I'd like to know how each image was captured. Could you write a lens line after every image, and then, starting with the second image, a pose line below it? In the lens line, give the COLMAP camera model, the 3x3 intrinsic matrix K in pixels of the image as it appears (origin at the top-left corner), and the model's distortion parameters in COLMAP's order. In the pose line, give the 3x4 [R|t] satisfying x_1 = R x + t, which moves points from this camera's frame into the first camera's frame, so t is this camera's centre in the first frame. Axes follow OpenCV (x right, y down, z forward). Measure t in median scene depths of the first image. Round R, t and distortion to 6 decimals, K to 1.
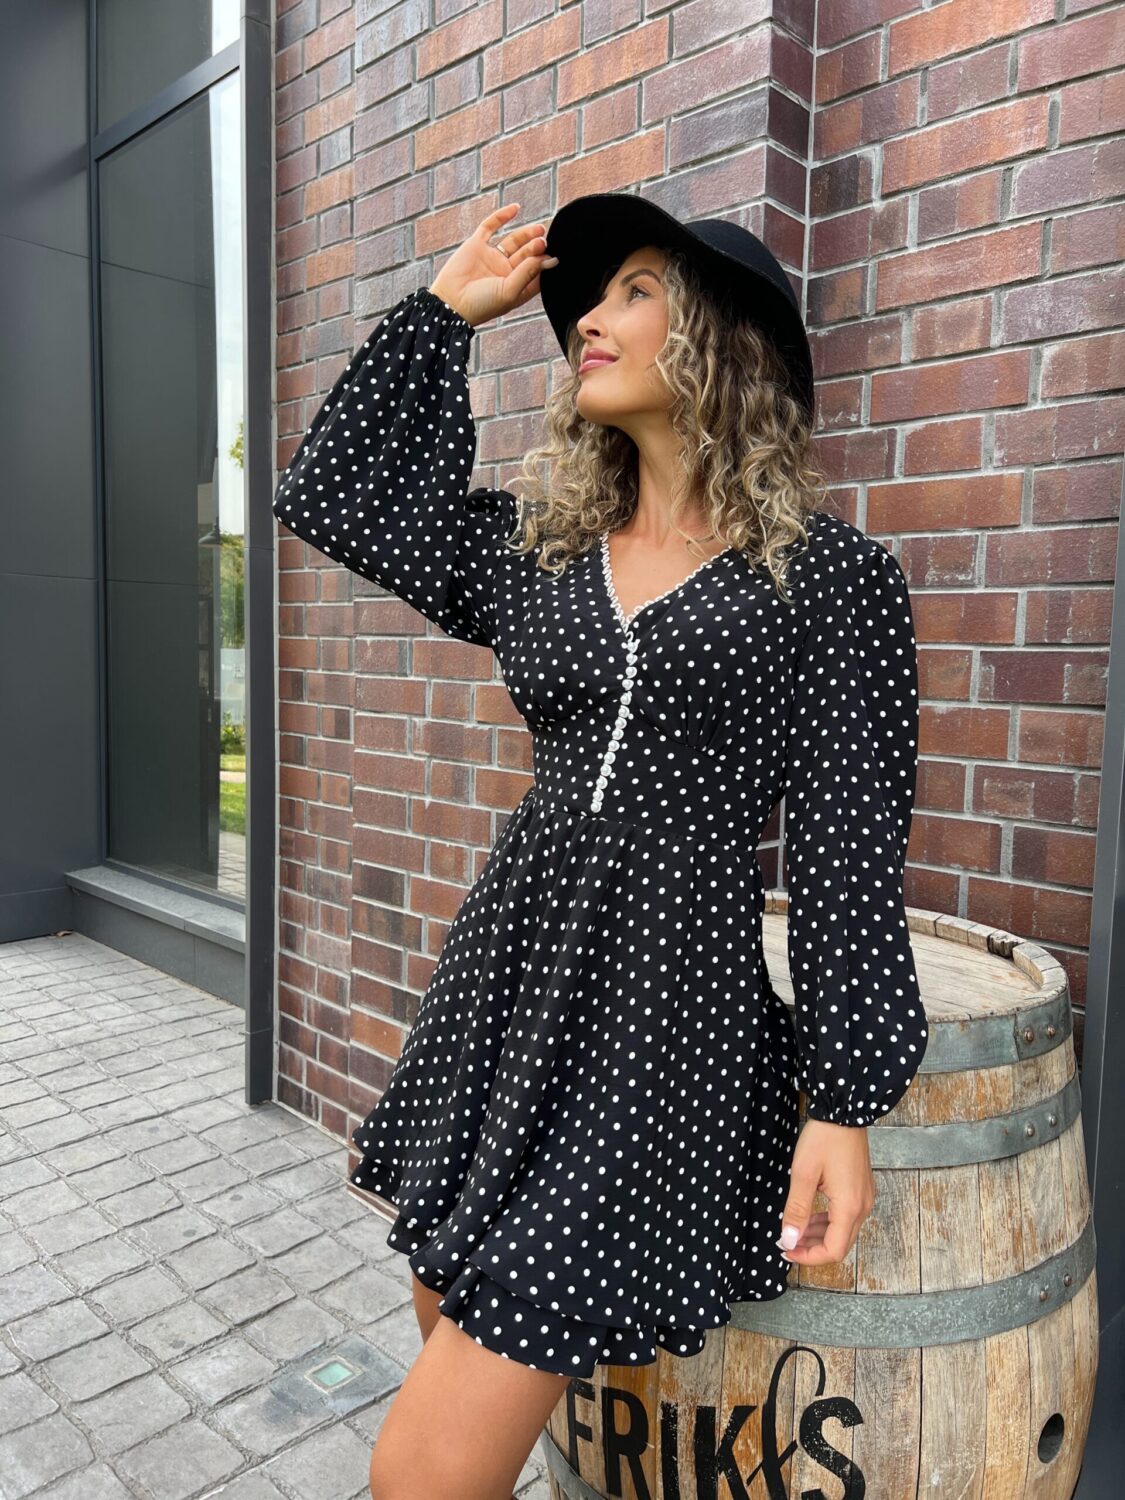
lens RADIAL K [[1136.1, 0, 562.4], [0, 1136.1, 753.9], [0, 0, 1]] dist [0.036323, -0.044389]
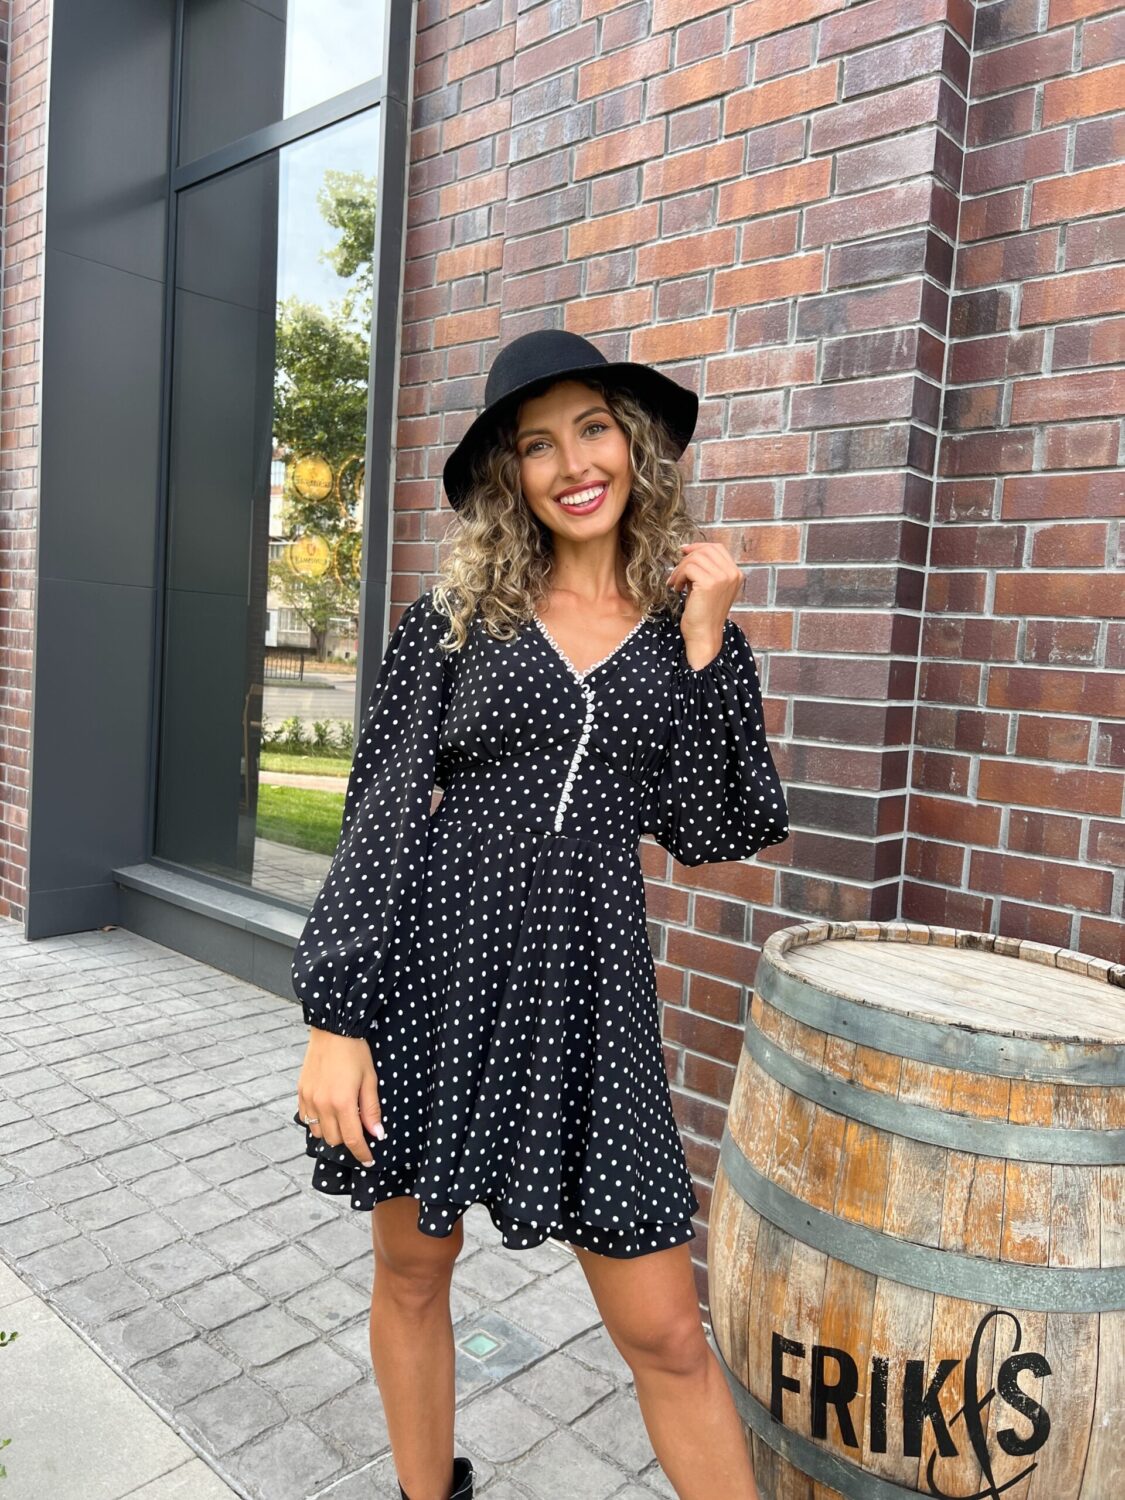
lens RADIAL K [[1121.6, 0, 572.0], [0, 1121.6, 738.8], [0, 0, 1]] dist [0.030819, -0.037217]
pose [[0.998777, 0.034701, 0.035218, -0.193605], [-0.034077, 0.999254, -0.018155, -0.031364], [-0.035821, 0.016932, 0.999215, -0.118420]]
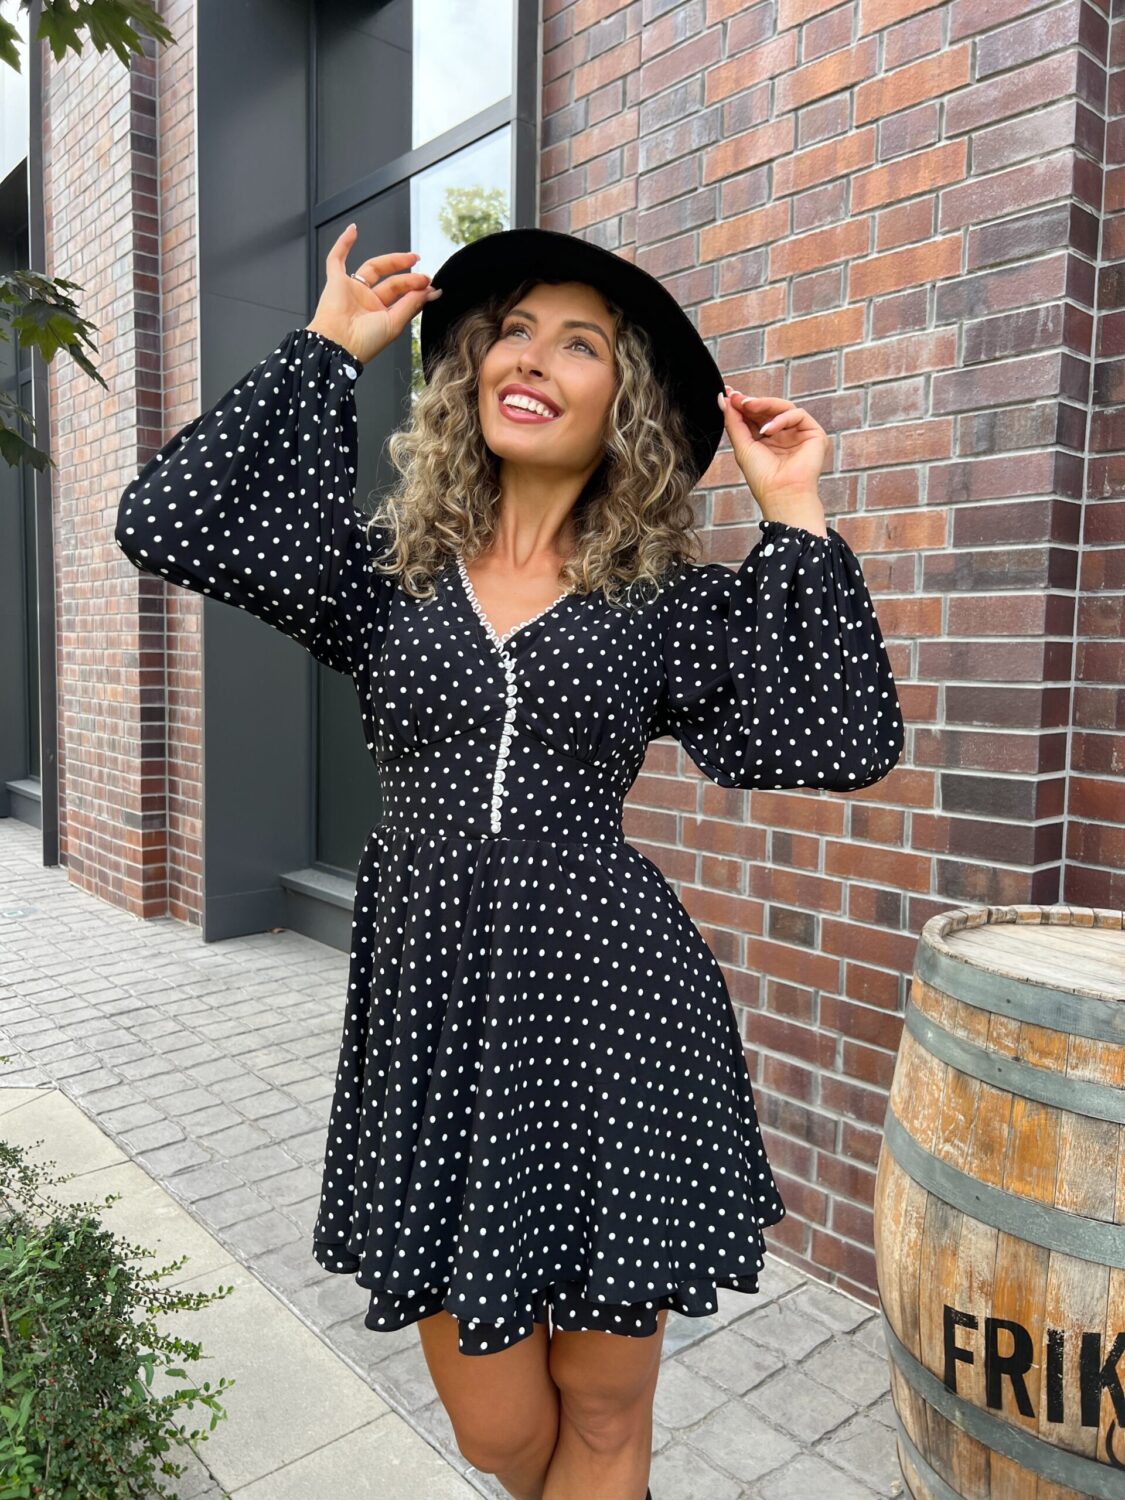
lens RADIAL K [[1123.0, 0, 562.5], [0, 1123.0, 750.0], [0, 0, 1]] dist [0.032394, -0.040392]
pose [[0.995574, 0.002512, -0.093943, -0.208238], [-0.003344, 0.999957, -0.008702, -0.022544], [0.093917, 0.008978, 0.995540, -0.161814]]
